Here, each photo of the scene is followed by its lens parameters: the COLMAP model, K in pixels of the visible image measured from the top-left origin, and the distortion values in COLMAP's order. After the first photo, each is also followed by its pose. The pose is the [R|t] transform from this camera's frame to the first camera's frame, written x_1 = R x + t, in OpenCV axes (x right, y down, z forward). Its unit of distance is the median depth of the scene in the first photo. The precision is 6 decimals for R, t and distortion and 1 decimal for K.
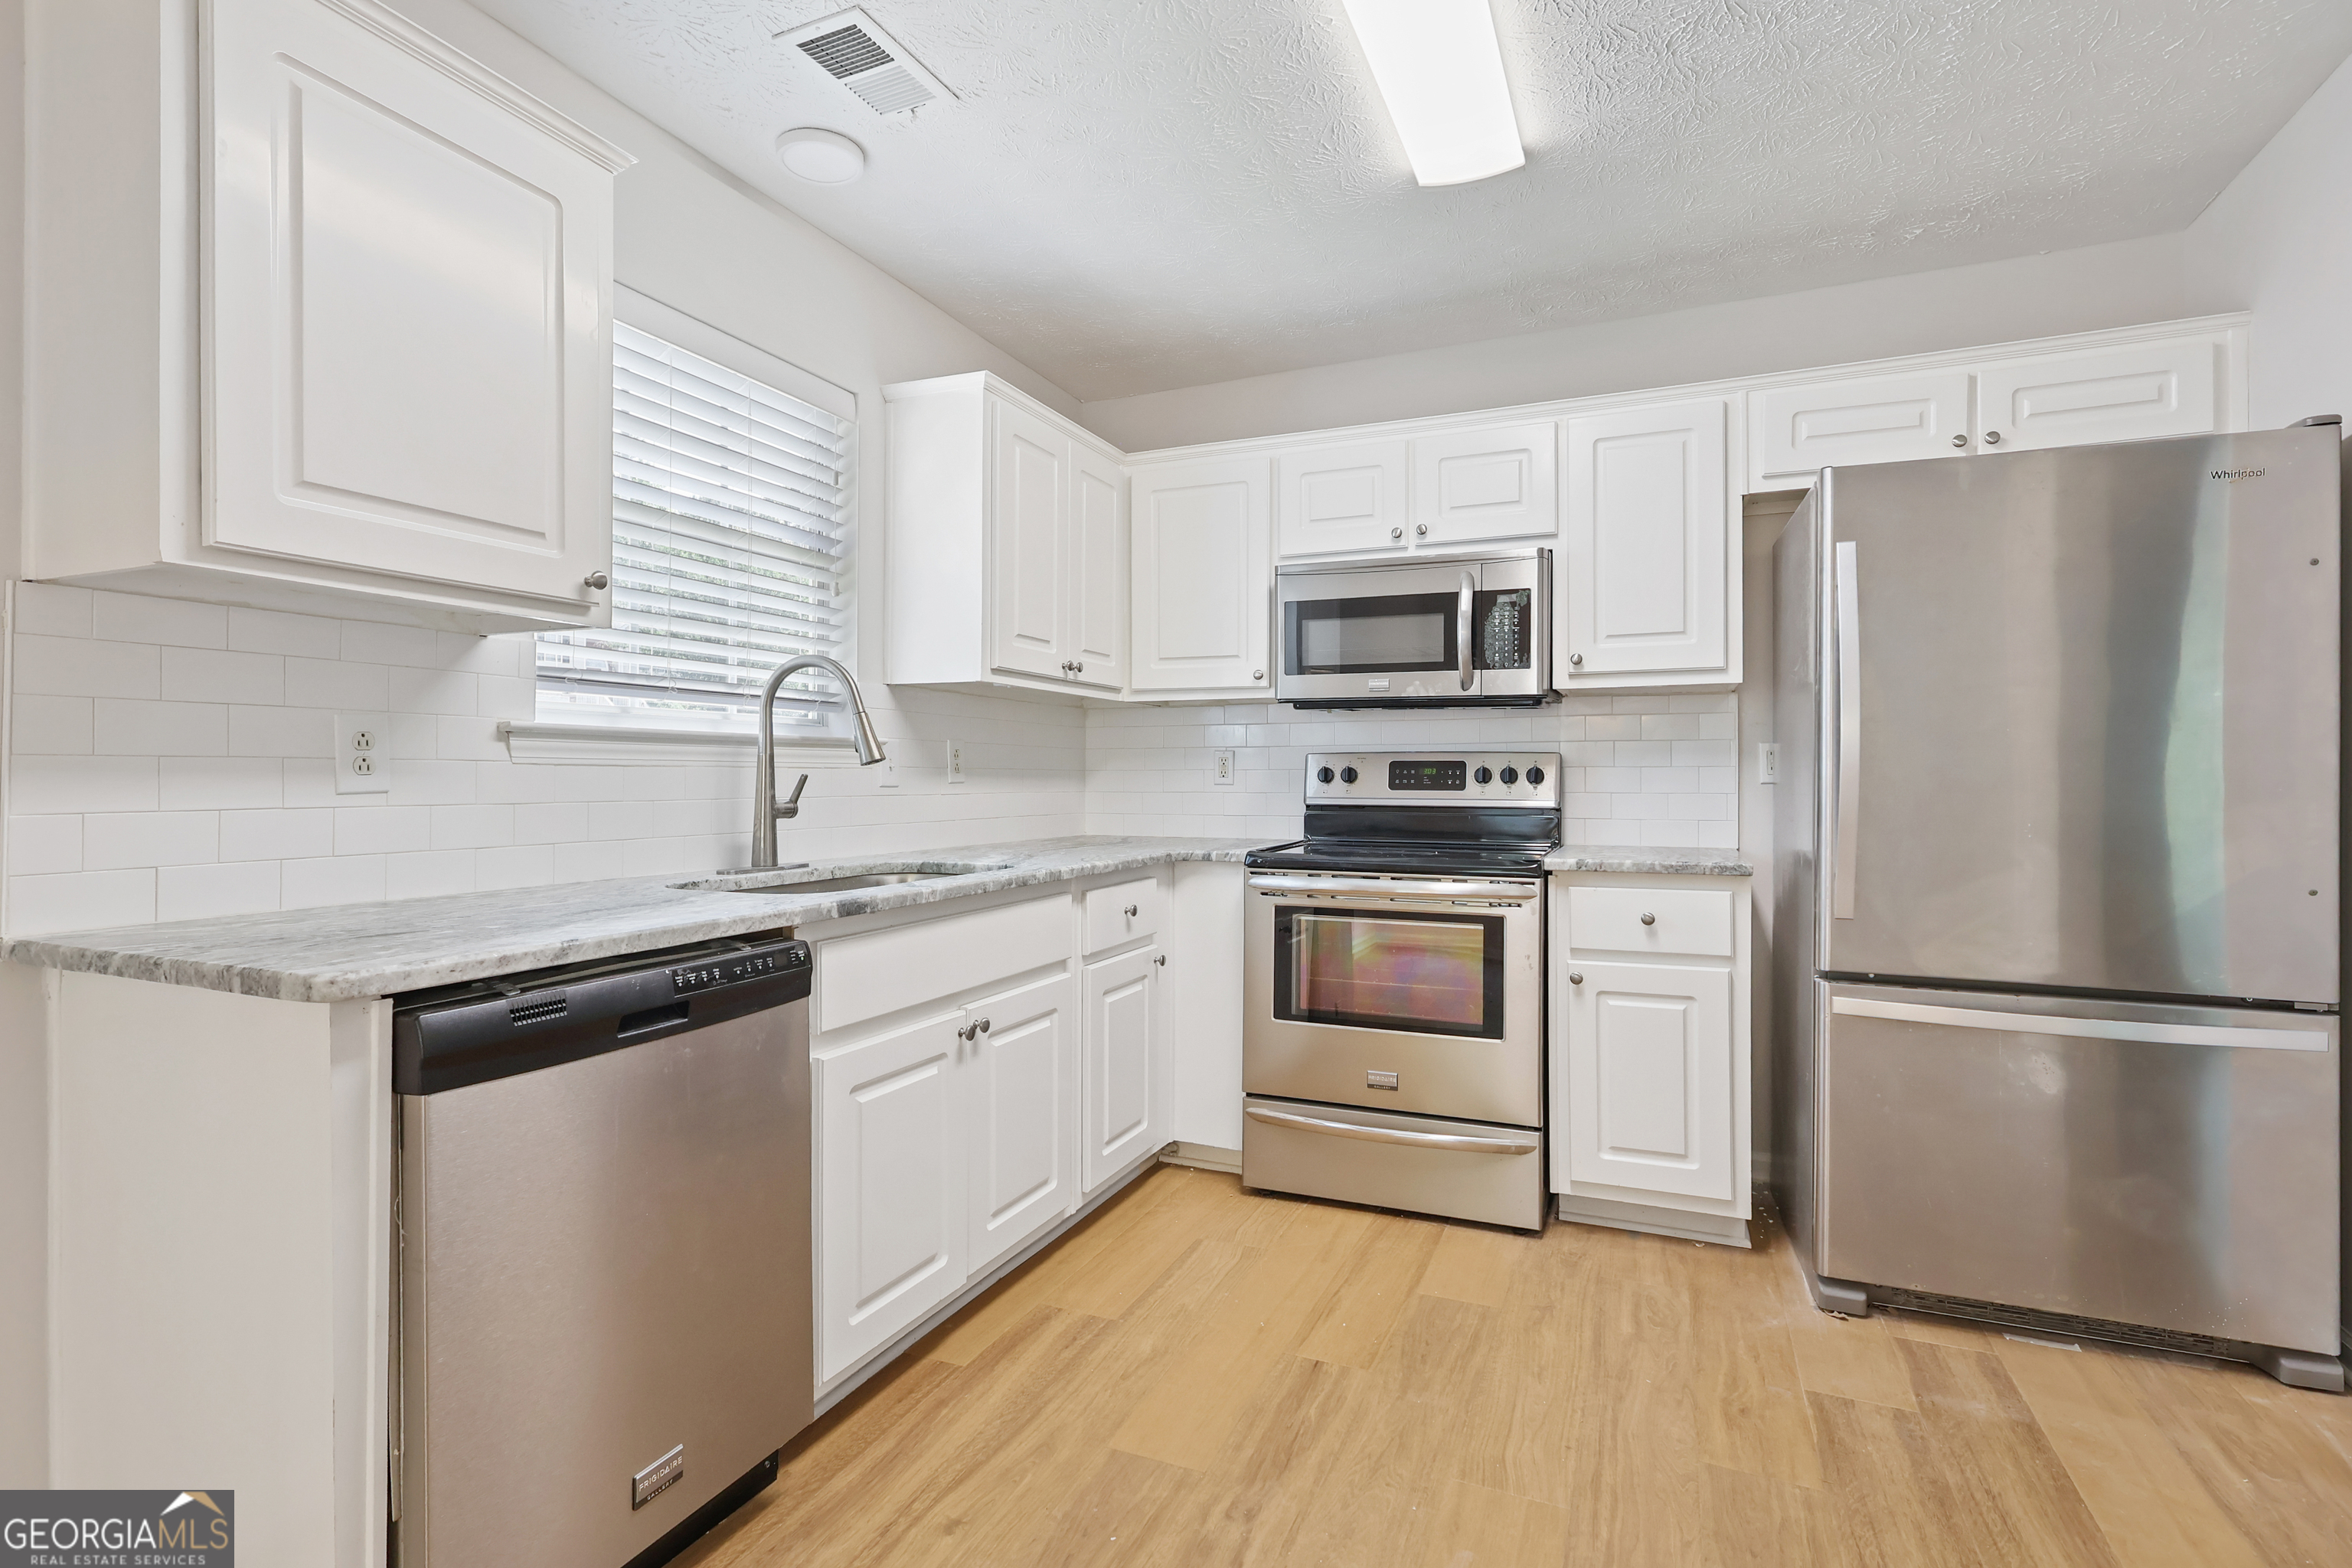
lens RADIAL K [[1125.2, 0, 1170.9], [0, 1125.2, 771.5], [0, 0, 1]] dist [0.002272, 0.000873]
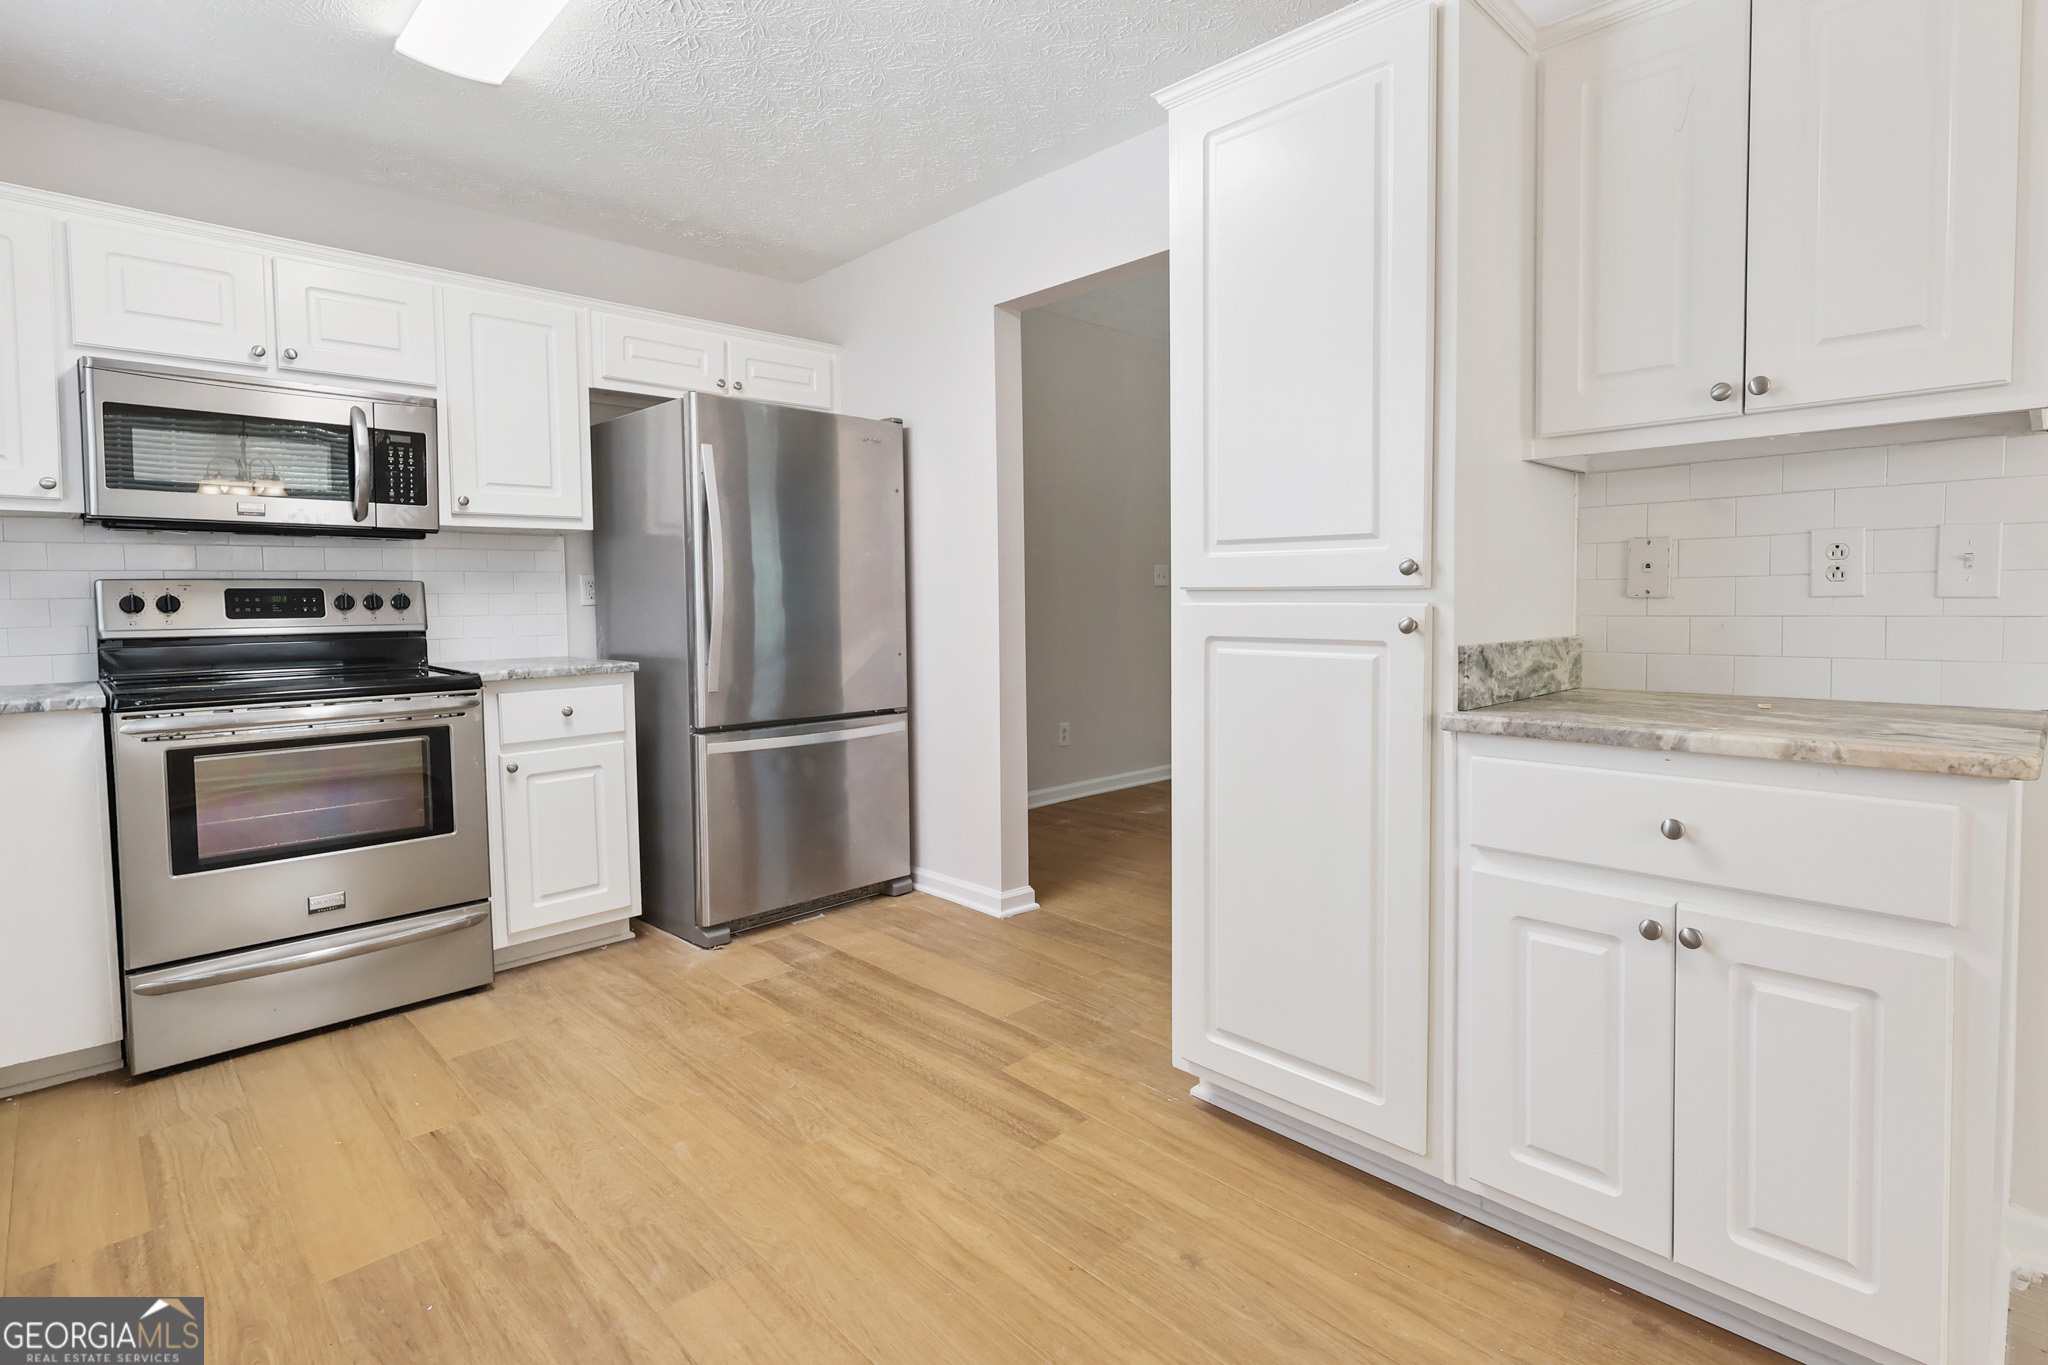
lens RADIAL K [[992.0, 0, 1078.0], [0, 992.0, 638.3], [0, 0, 1]] dist [0.001087, -0.000059]
pose [[0.352286, -0.046156, 0.934753, -0.429180], [0.006964, 0.998885, 0.046698, -0.001999], [-0.935866, -0.009942, 0.352215, 0.052916]]
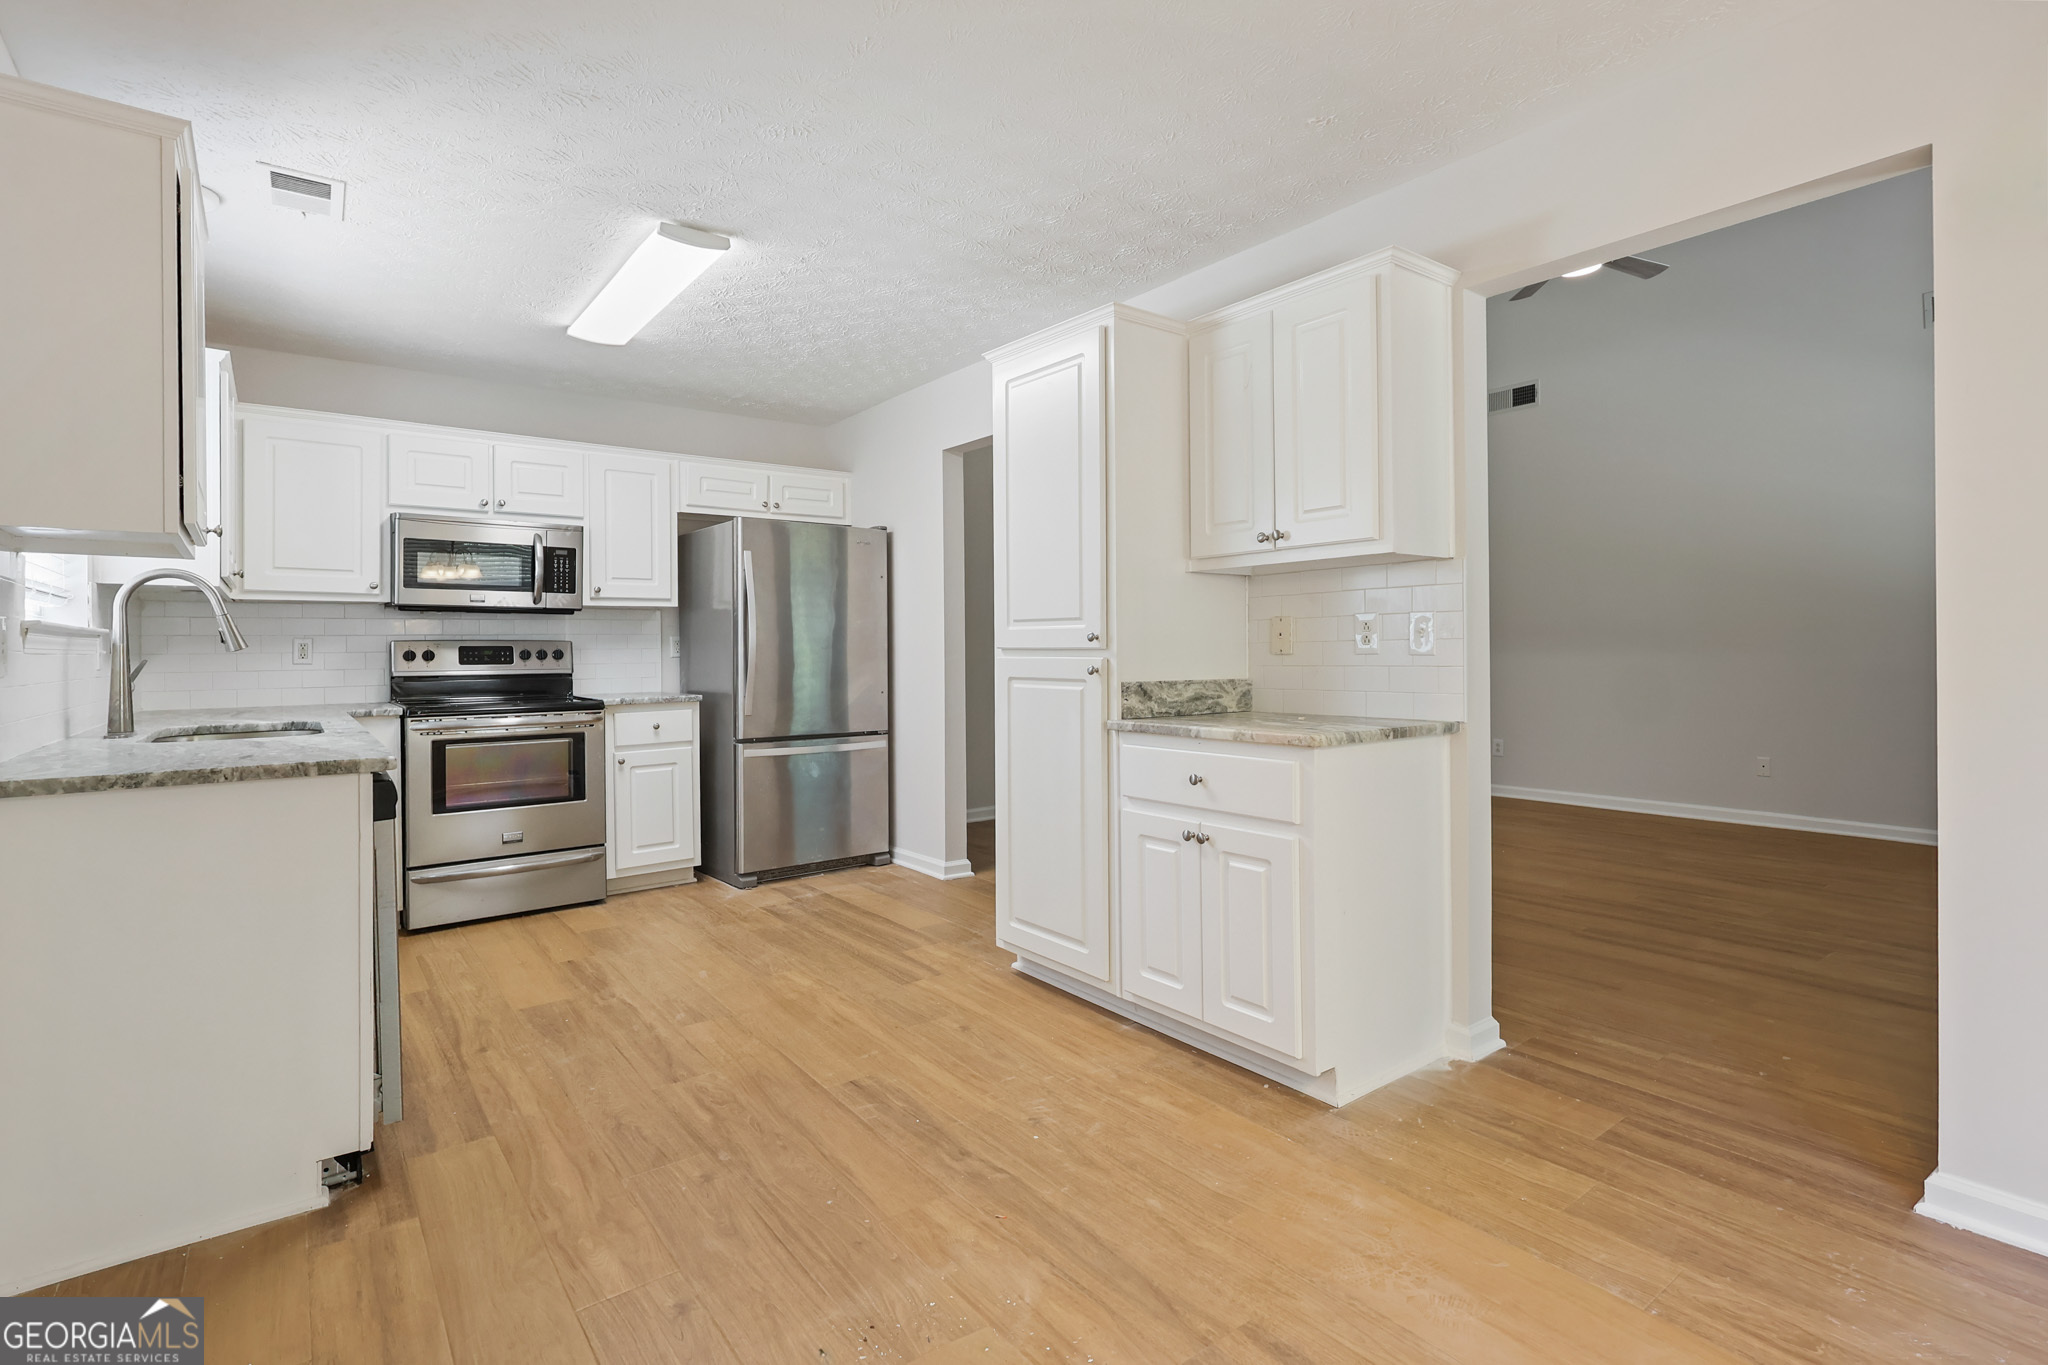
lens RADIAL K [[954.0, 0, 1019.2], [0, 954.0, 643.1], [0, 0, 1]] dist [0.000393, 0.000185]
pose [[0.479248, -0.000637, 0.877679, -0.744050], [0.005902, 0.999979, -0.002497, -0.007323], [-0.877660, 0.006377, 0.479242, -0.366771]]
